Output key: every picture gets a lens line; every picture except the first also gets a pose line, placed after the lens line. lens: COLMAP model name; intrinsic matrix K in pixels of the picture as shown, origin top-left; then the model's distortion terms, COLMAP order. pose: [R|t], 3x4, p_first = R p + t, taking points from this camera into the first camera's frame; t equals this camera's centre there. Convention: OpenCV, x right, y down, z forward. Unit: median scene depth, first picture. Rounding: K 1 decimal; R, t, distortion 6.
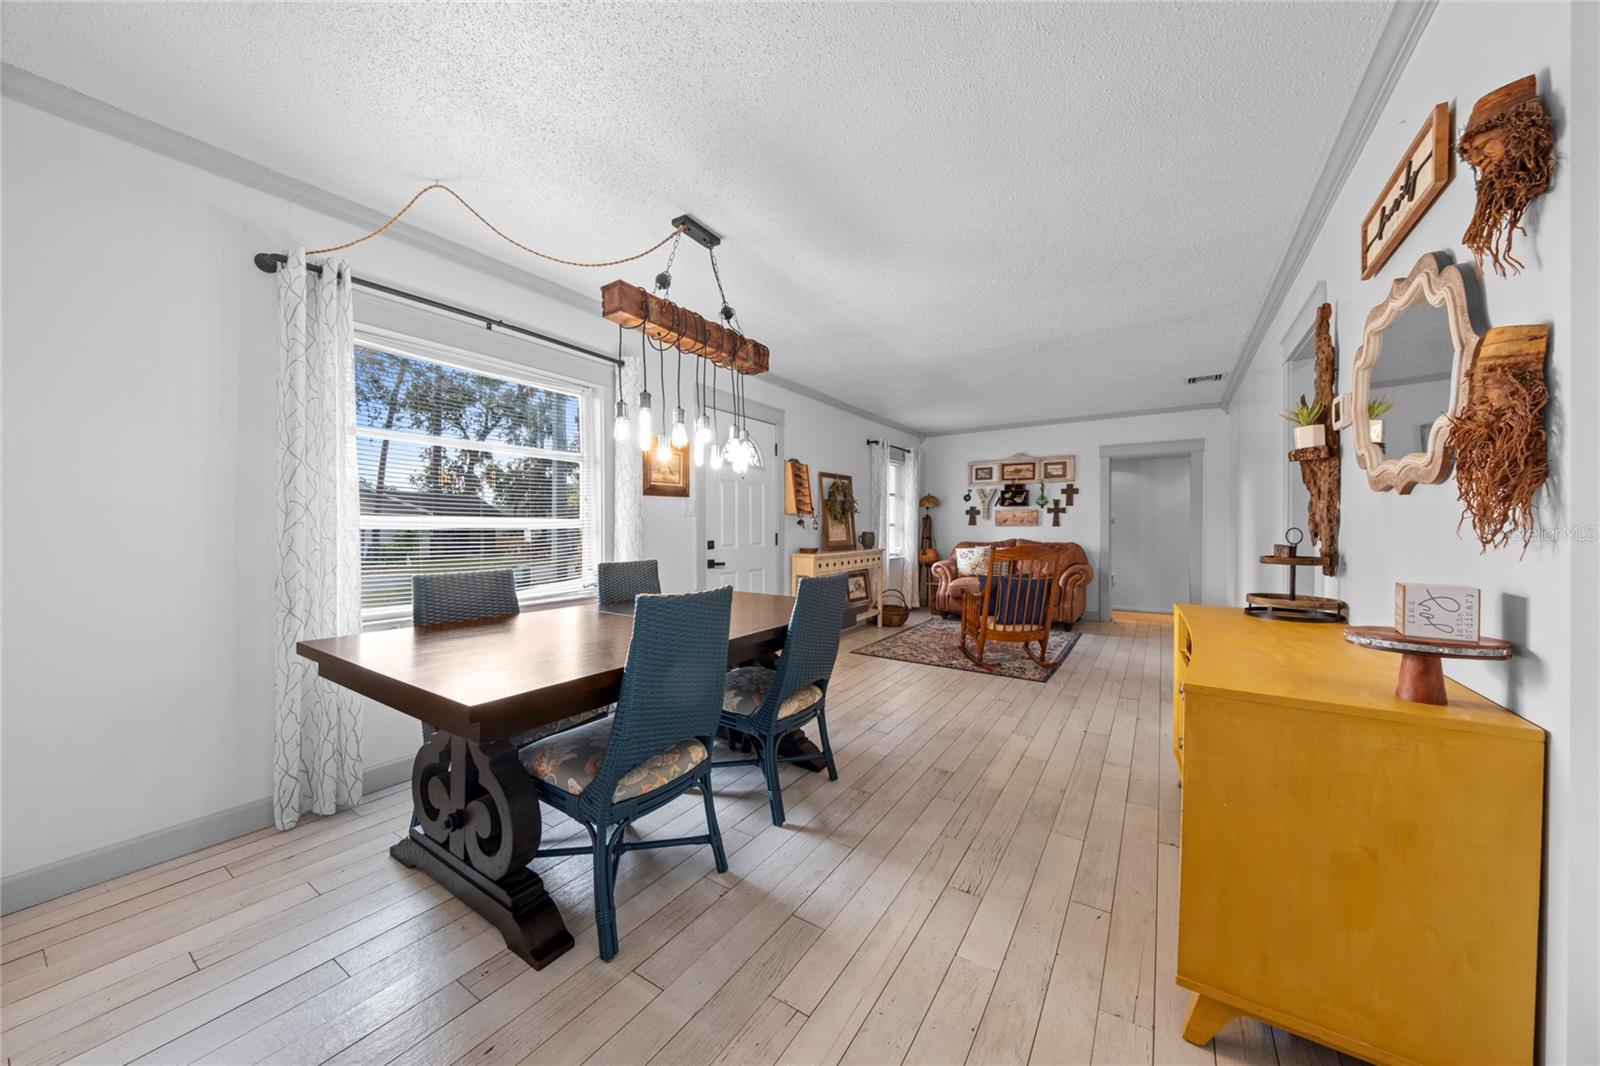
lens RADIAL K [[558.0, 0, 780.7], [0, 558.0, 542.3], [0, 0, 1]] dist [0.022049, -0.002501]
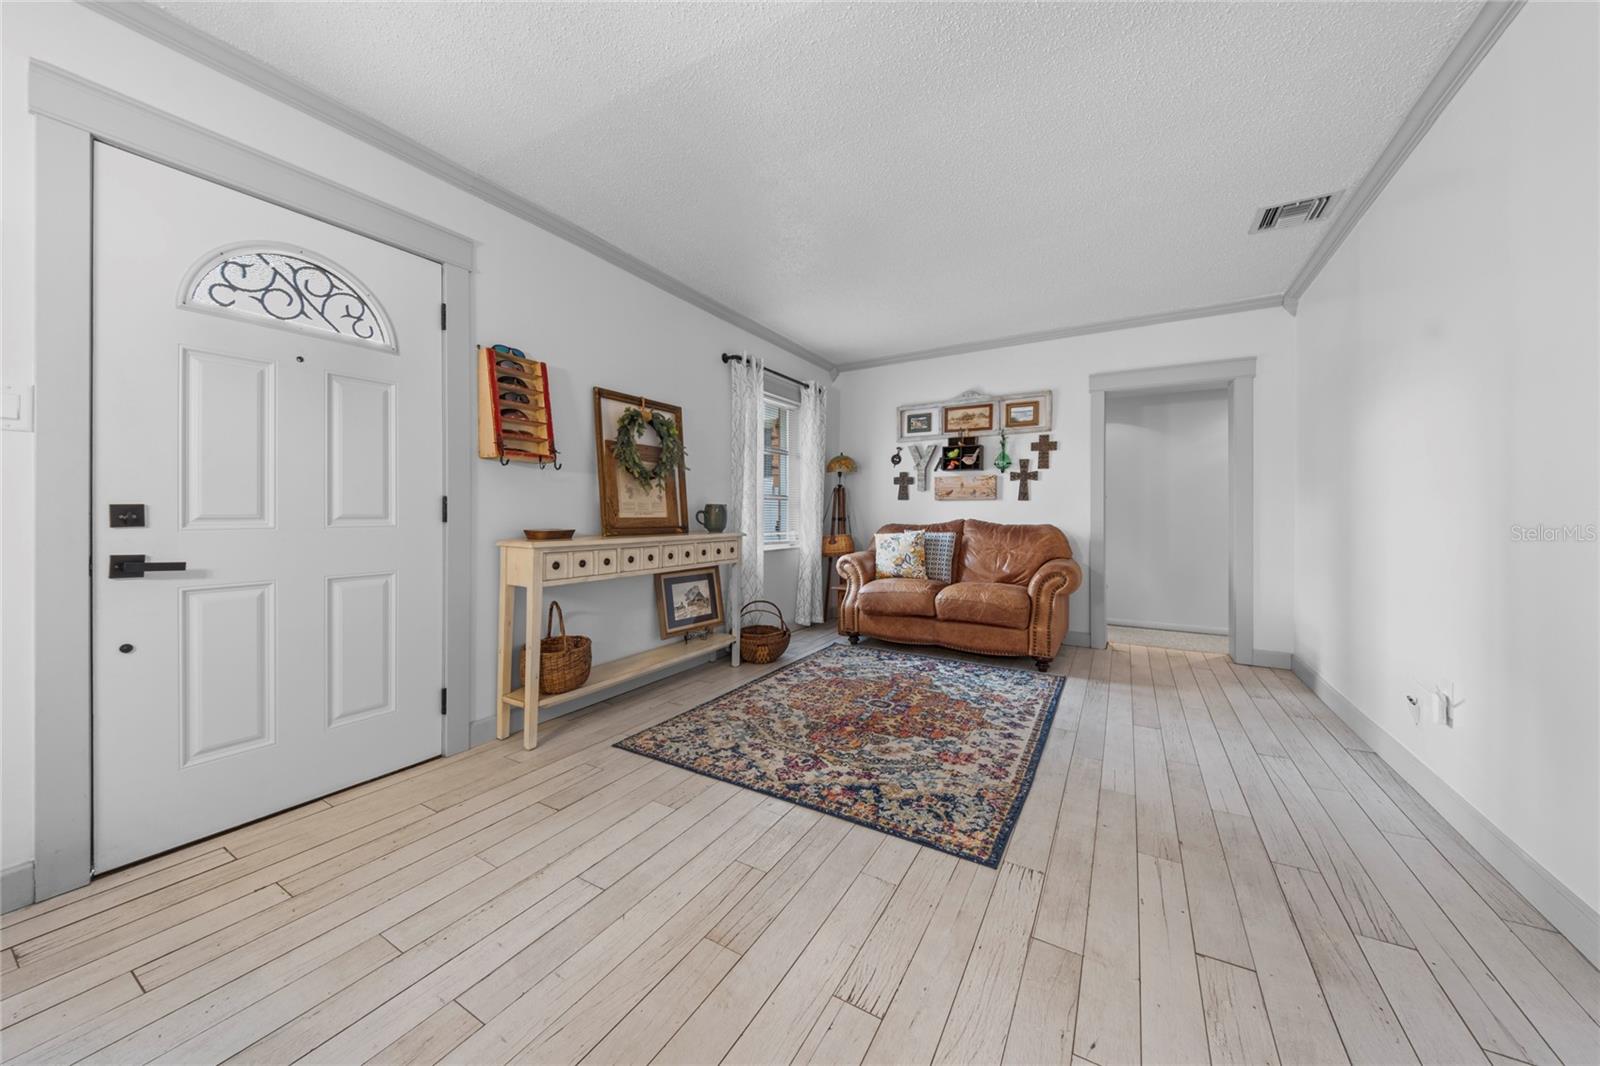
lens RADIAL K [[558.0, 0, 793.5], [0, 558.0, 517.2], [0, 0, 1]] dist [0.022049, -0.002501]
pose [[0.997989, 0.007456, 0.062942, 0.186255], [-0.006039, 0.999725, -0.022662, 0.007464], [-0.063093, 0.022236, 0.997760, 0.373995]]
